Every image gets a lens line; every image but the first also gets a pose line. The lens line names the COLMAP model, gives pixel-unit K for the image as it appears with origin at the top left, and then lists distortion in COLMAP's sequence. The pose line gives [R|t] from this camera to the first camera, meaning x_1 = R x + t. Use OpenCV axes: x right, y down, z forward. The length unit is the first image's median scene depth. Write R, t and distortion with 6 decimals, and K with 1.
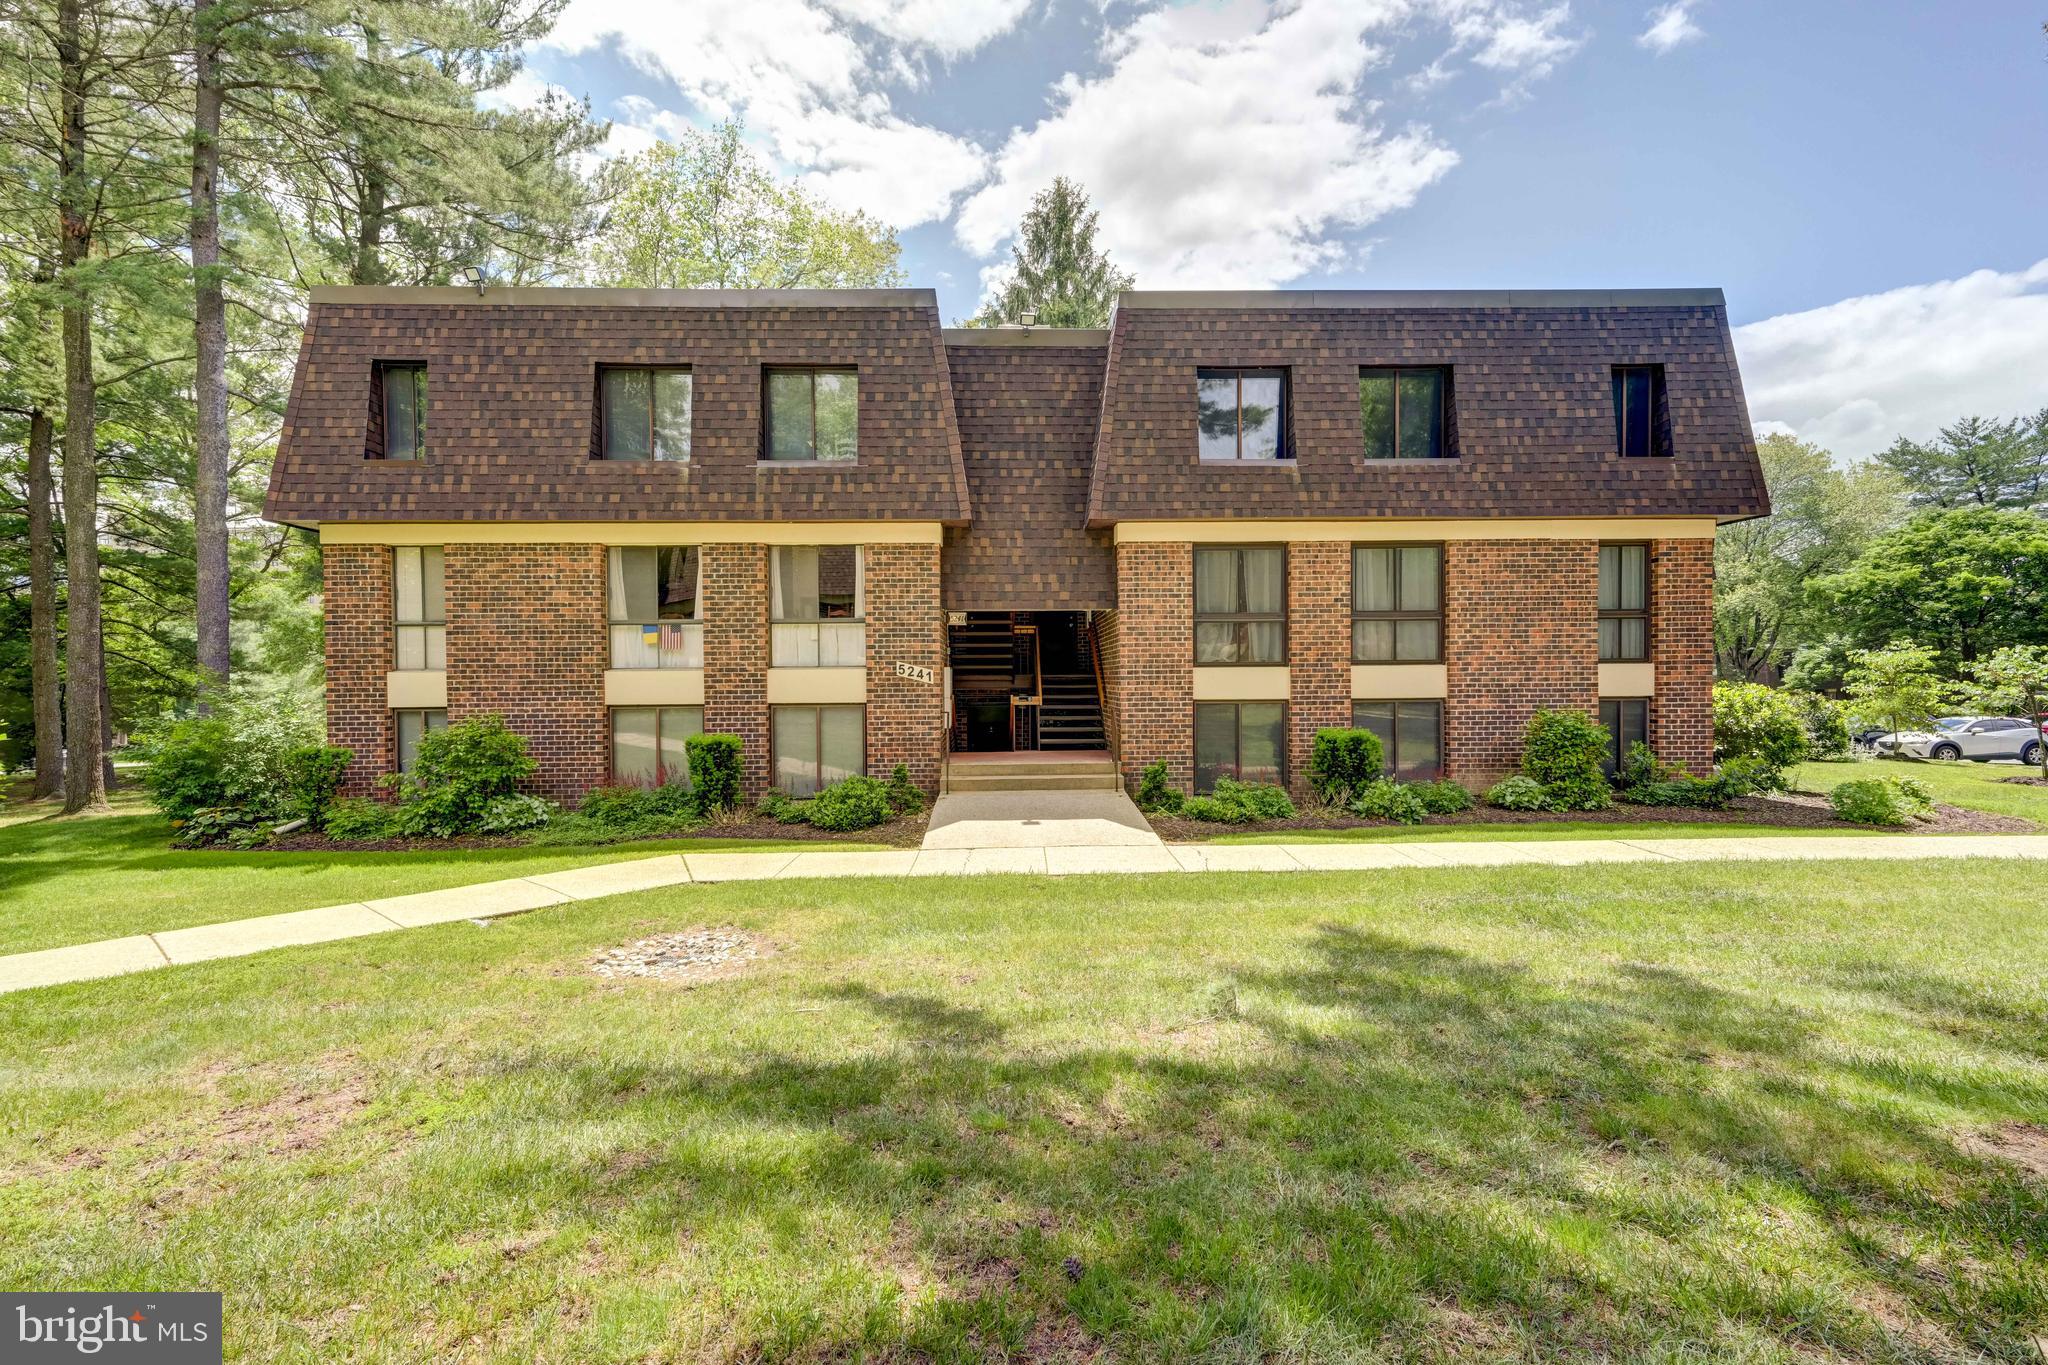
lens RADIAL K [[915.4, 0, 1024.0], [0, 915.4, 682.0], [0, 0, 1]] dist [0.014466, 0.000484]
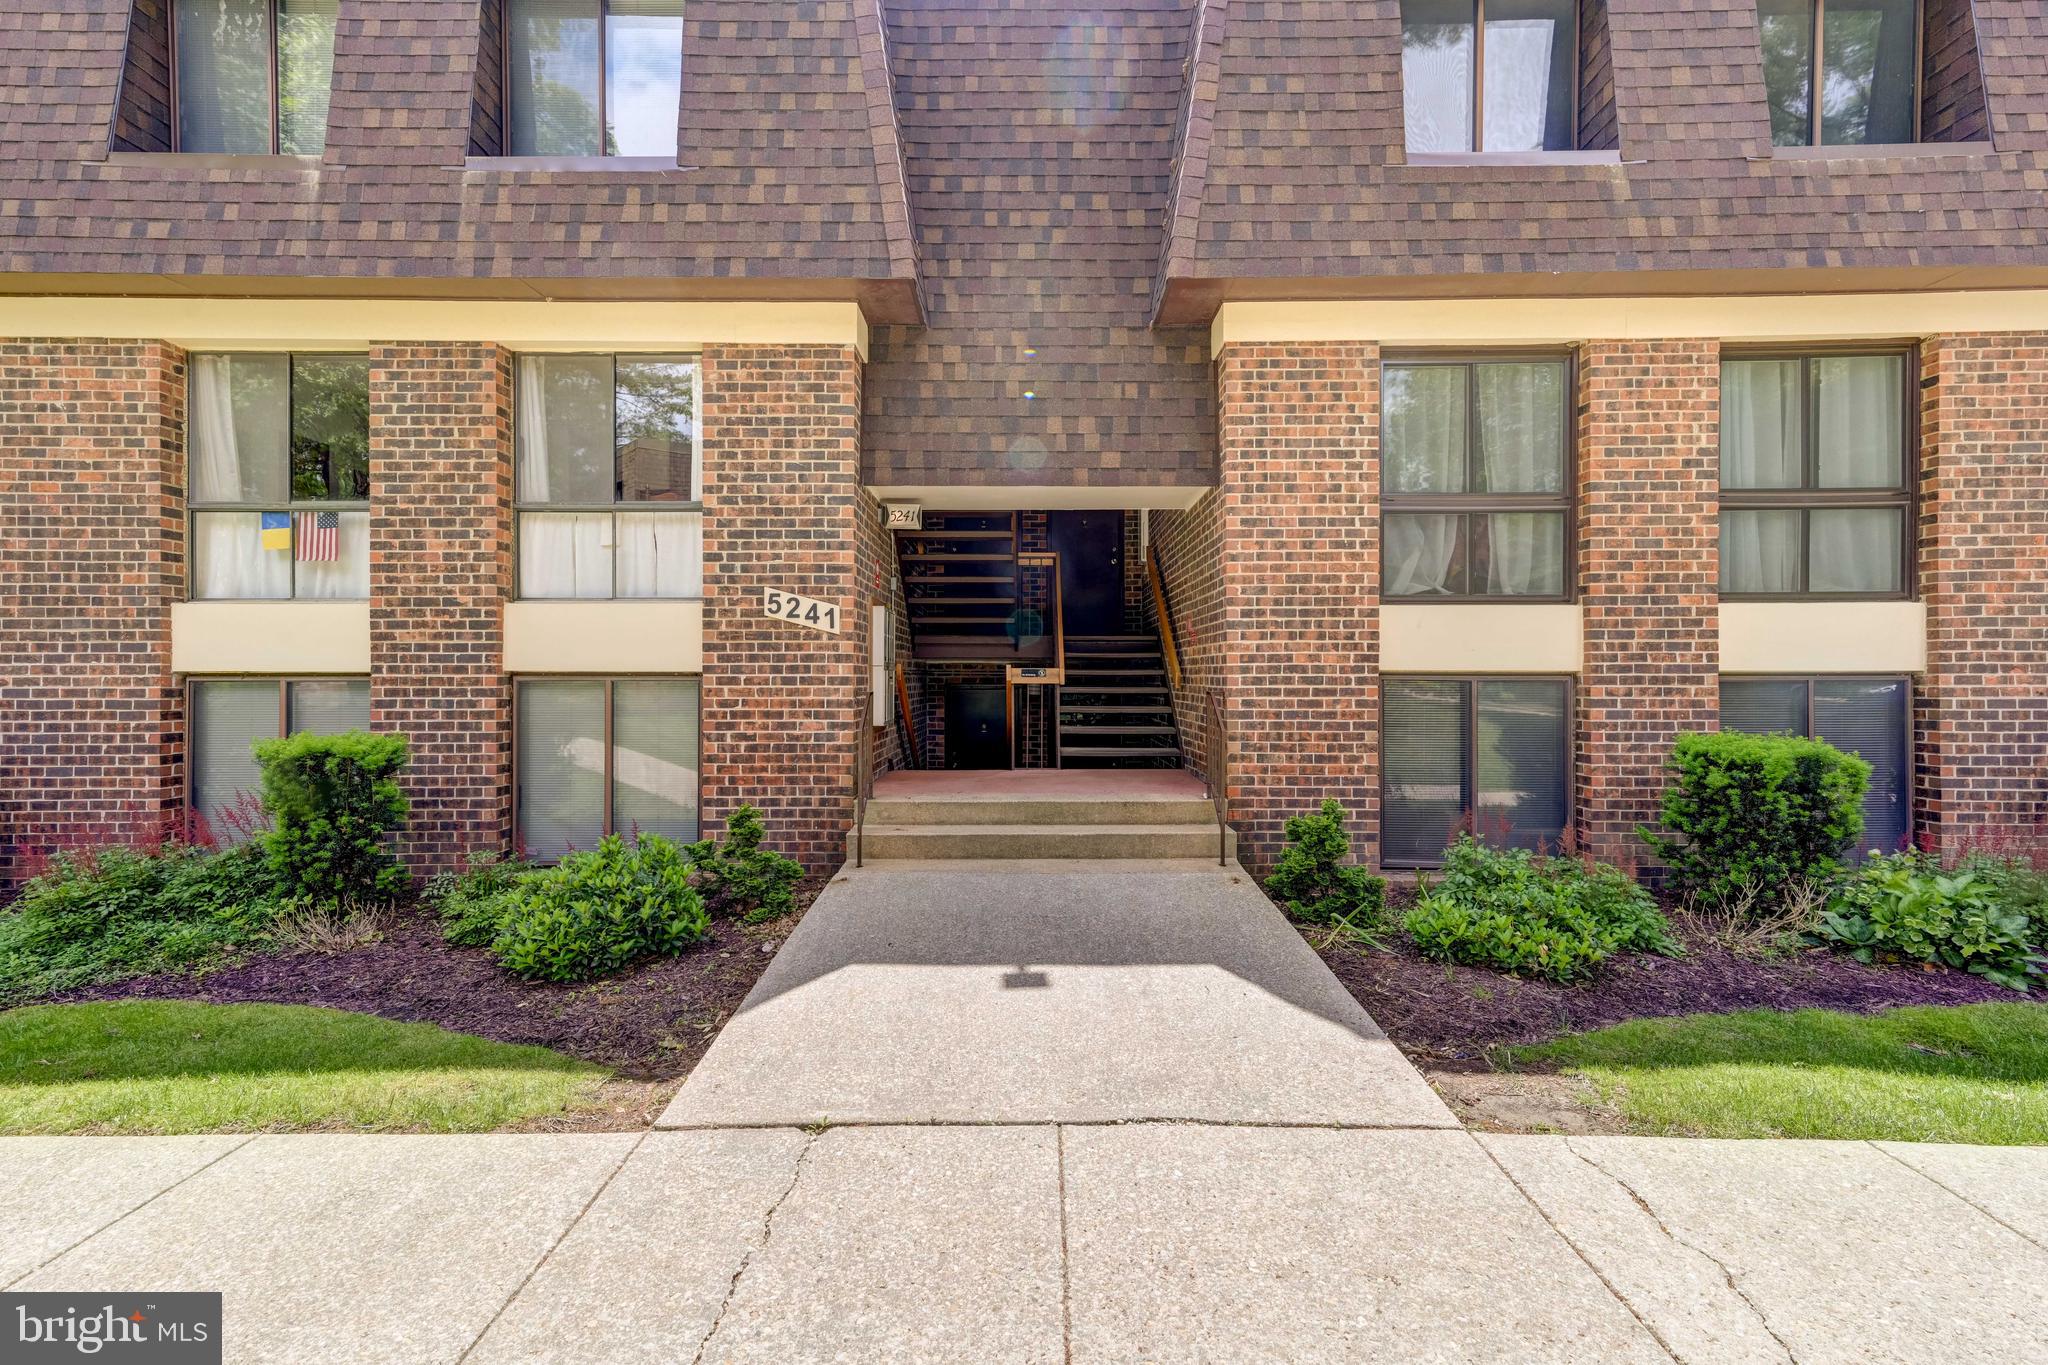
lens RADIAL K [[915.4, 0, 1024.8], [0, 915.4, 668.4], [0, 0, 1]] dist [0.014466, 0.000484]
pose [[0.999586, 0.008076, -0.027614, 0.012530], [-0.008406, 0.999895, -0.011829, 0.025181], [0.027515, 0.012056, 0.999549, 0.516616]]
